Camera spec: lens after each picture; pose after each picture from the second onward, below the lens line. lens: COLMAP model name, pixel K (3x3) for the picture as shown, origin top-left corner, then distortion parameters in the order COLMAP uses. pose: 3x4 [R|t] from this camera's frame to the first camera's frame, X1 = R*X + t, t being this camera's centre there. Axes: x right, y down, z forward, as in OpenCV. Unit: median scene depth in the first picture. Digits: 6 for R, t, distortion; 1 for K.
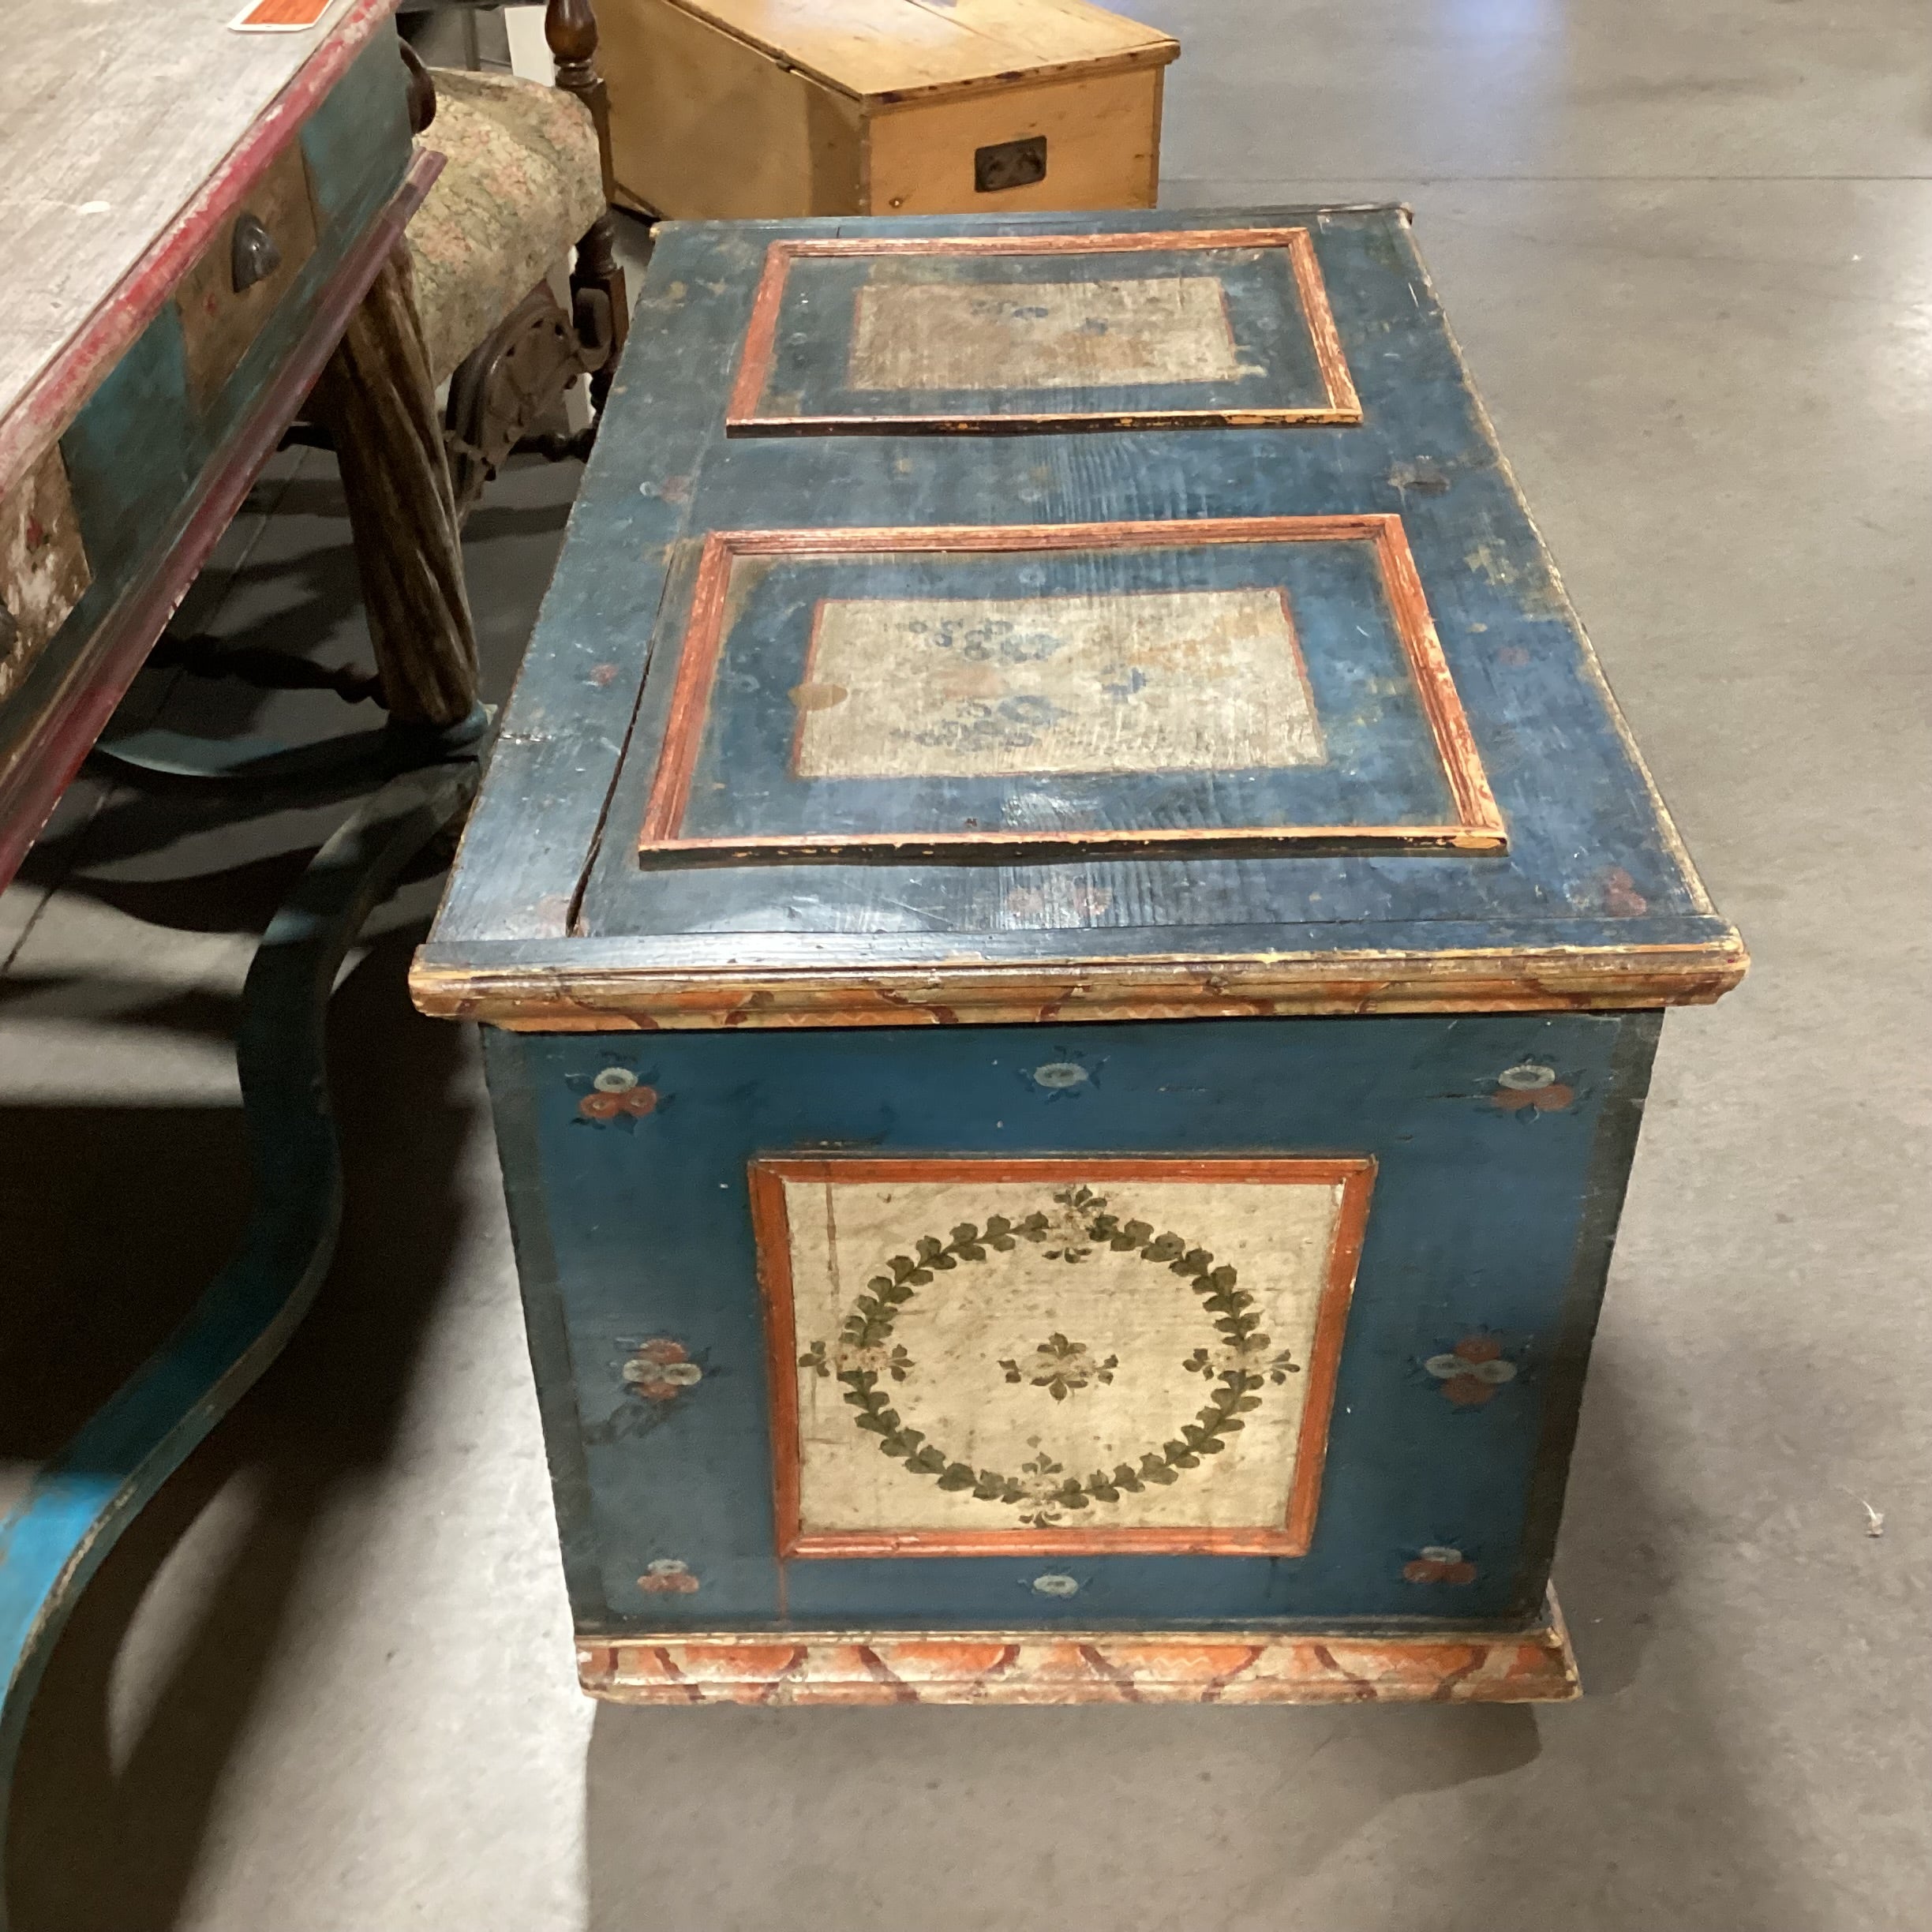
lens RADIAL K [[2337.9, 0, 960.0], [0, 2337.9, 959.2], [0, 0, 1]] dist [0.091229, -0.026426]
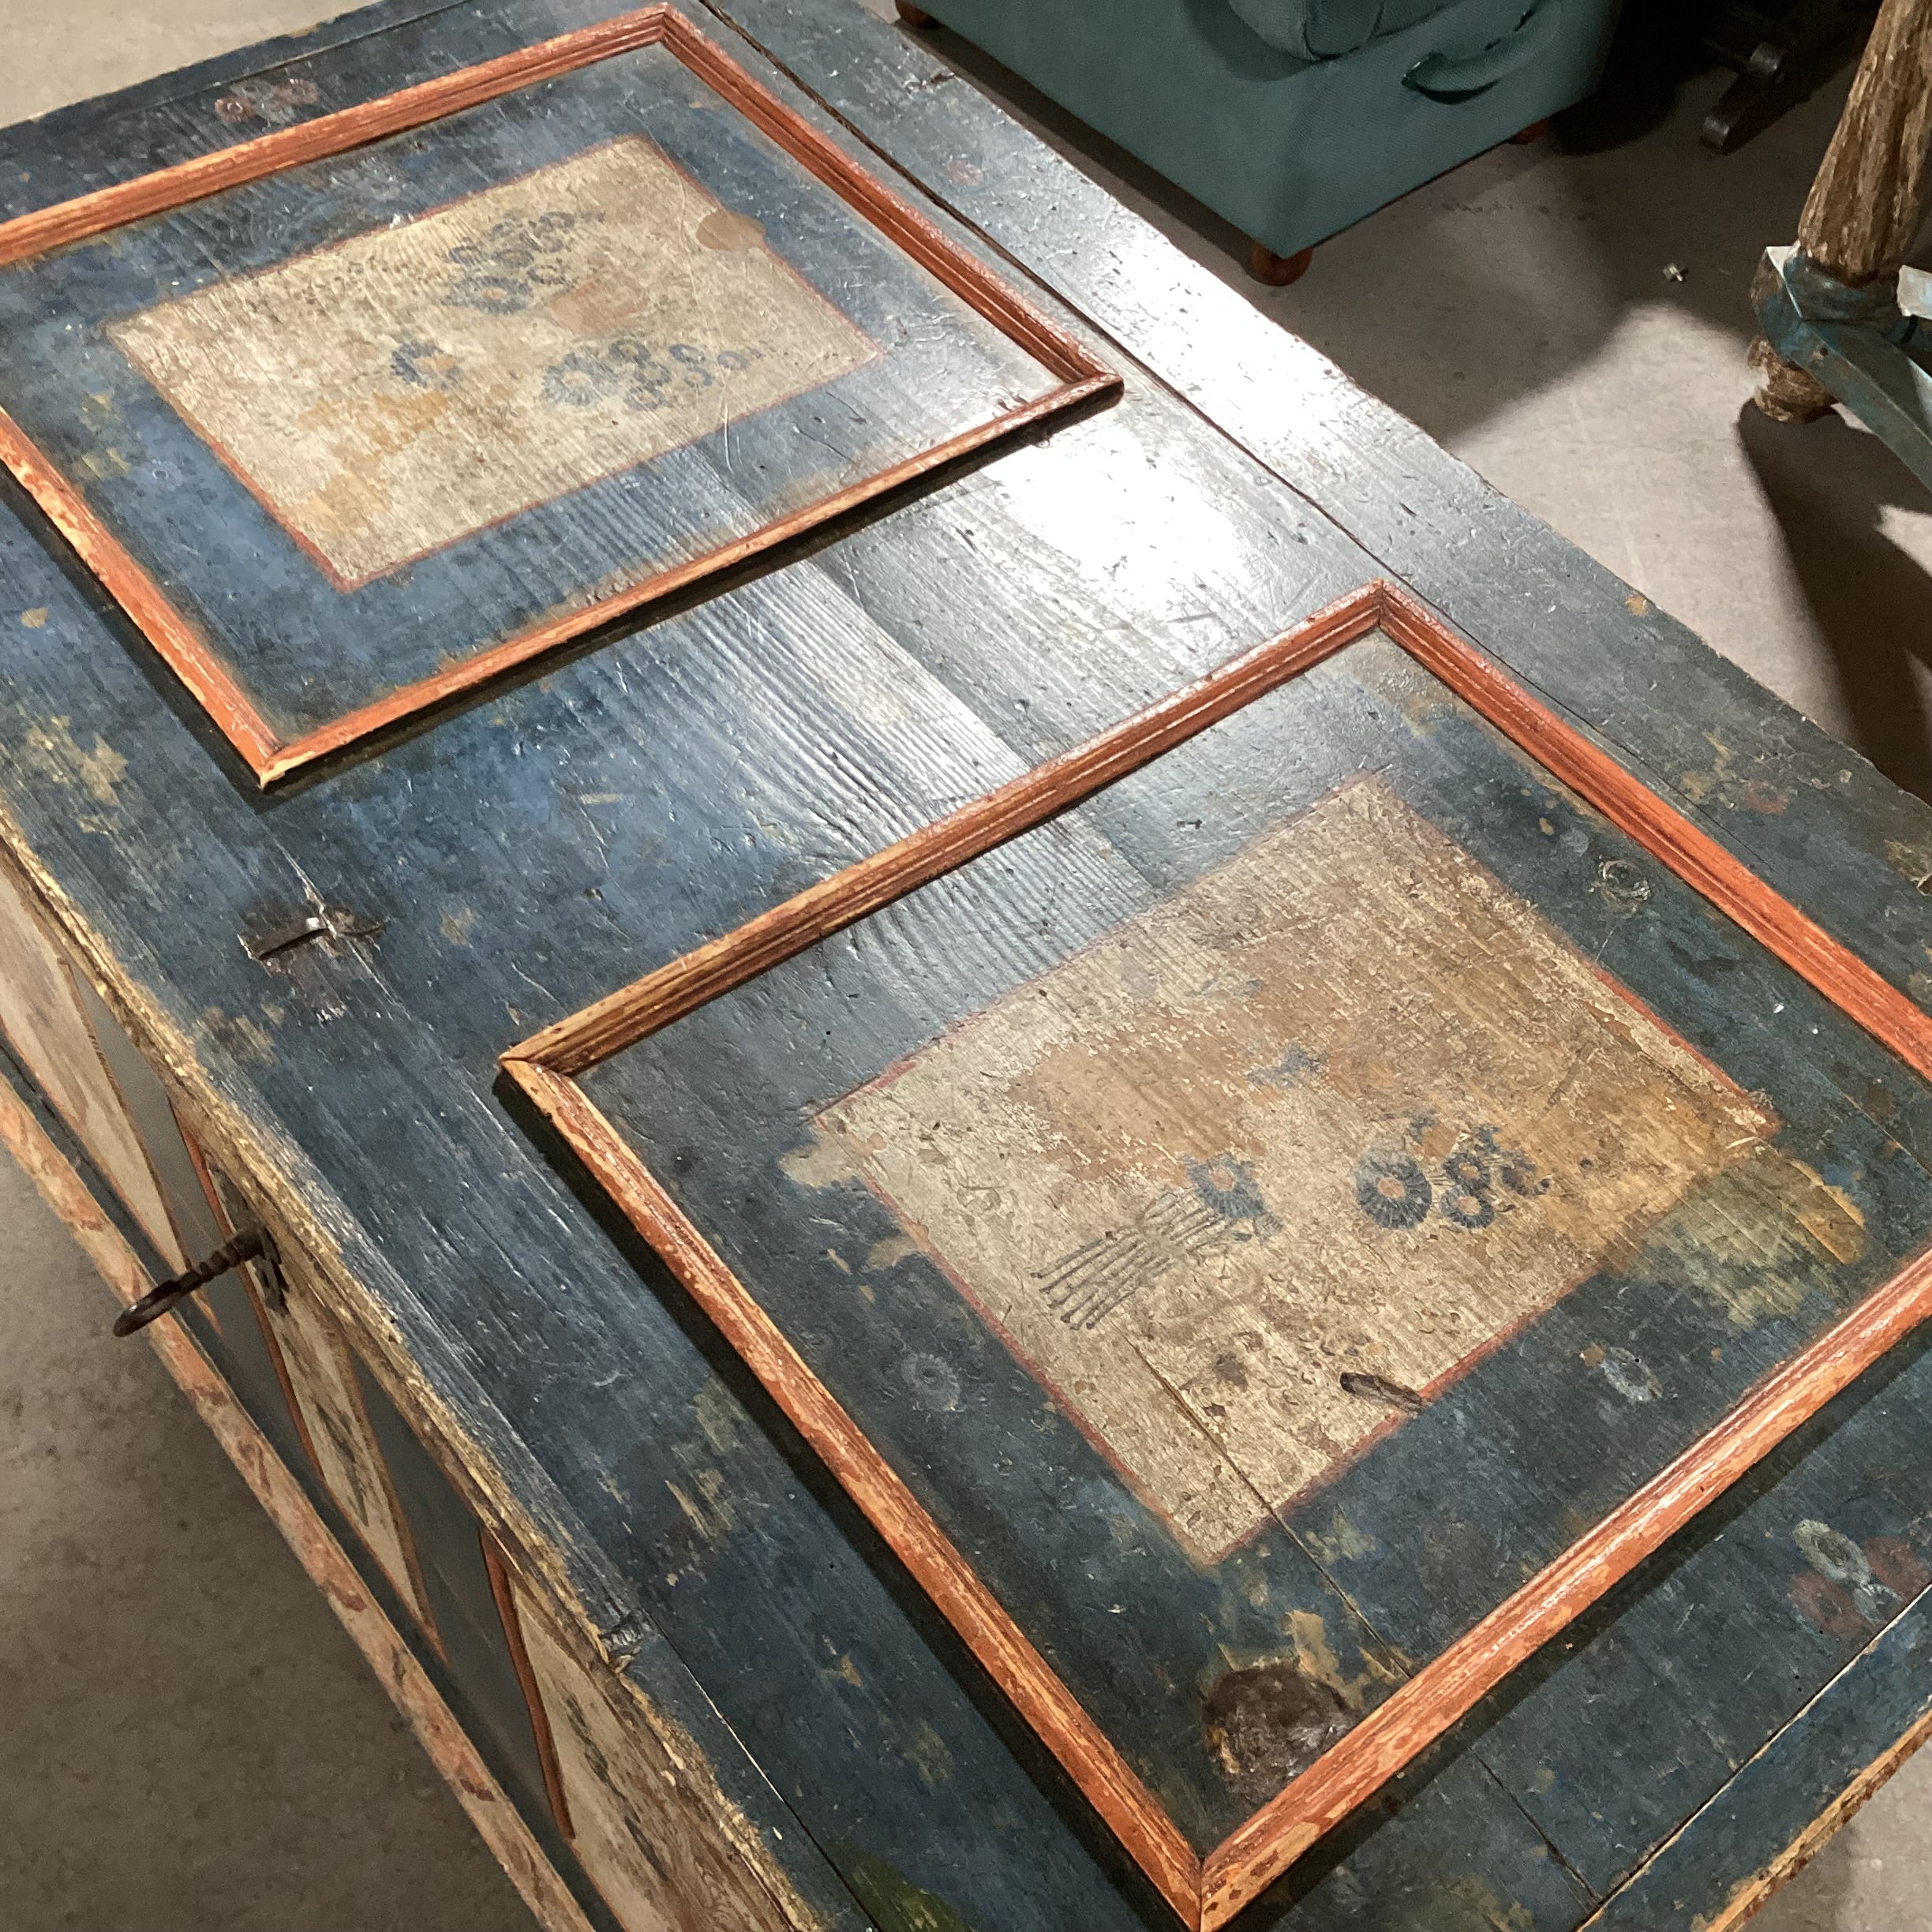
lens RADIAL K [[2324.9, 0, 953.7], [0, 2324.9, 952.3], [0, 0, 1]] dist [0.155938, -0.364342]
pose [[-0.775015, 0.478044, -0.413311, 0.338987], [-0.409168, 0.118832, 0.904688, -0.849089], [0.481595, 0.870260, 0.103503, 1.127438]]
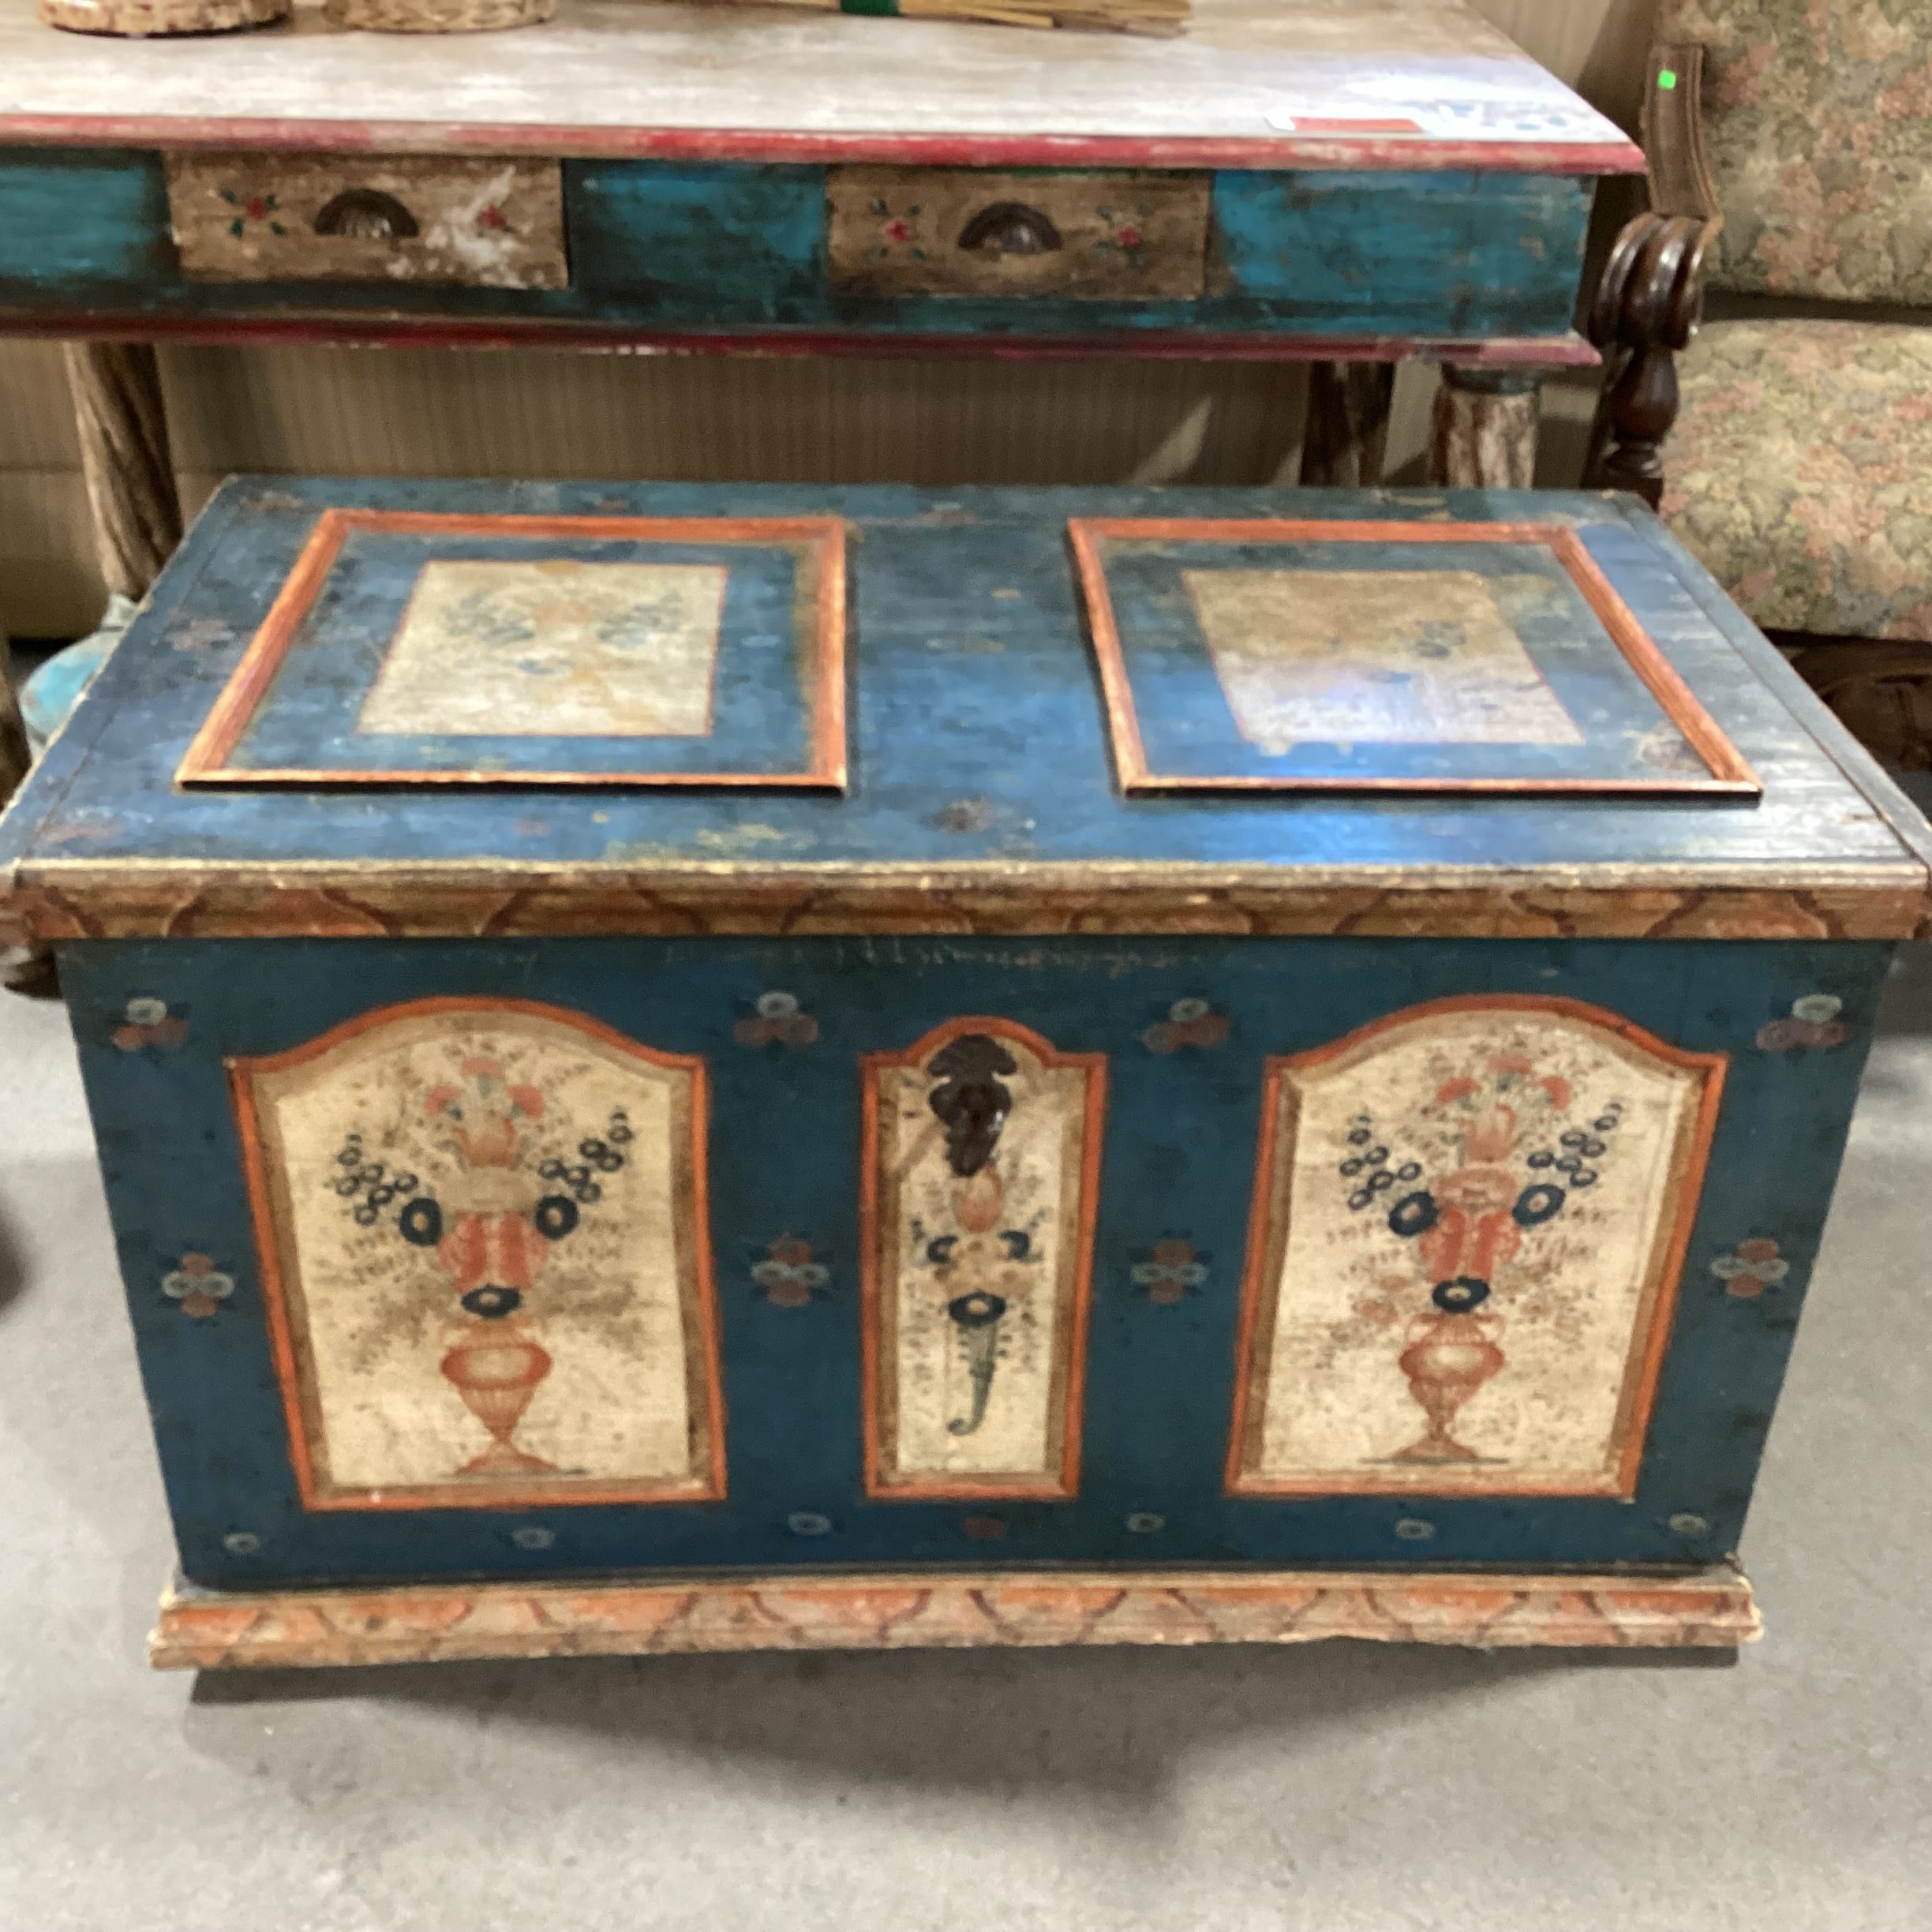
lens RADIAL K [[2349.8, 0, 959.8], [0, 2349.8, 958.1], [0, 0, 1]] dist [0.142702, -0.347850]
pose [[0.047818, 0.526993, -0.848523, 1.055370], [-0.609221, 0.688582, 0.393325, -0.559466], [0.791557, 0.498130, 0.353982, 0.794463]]
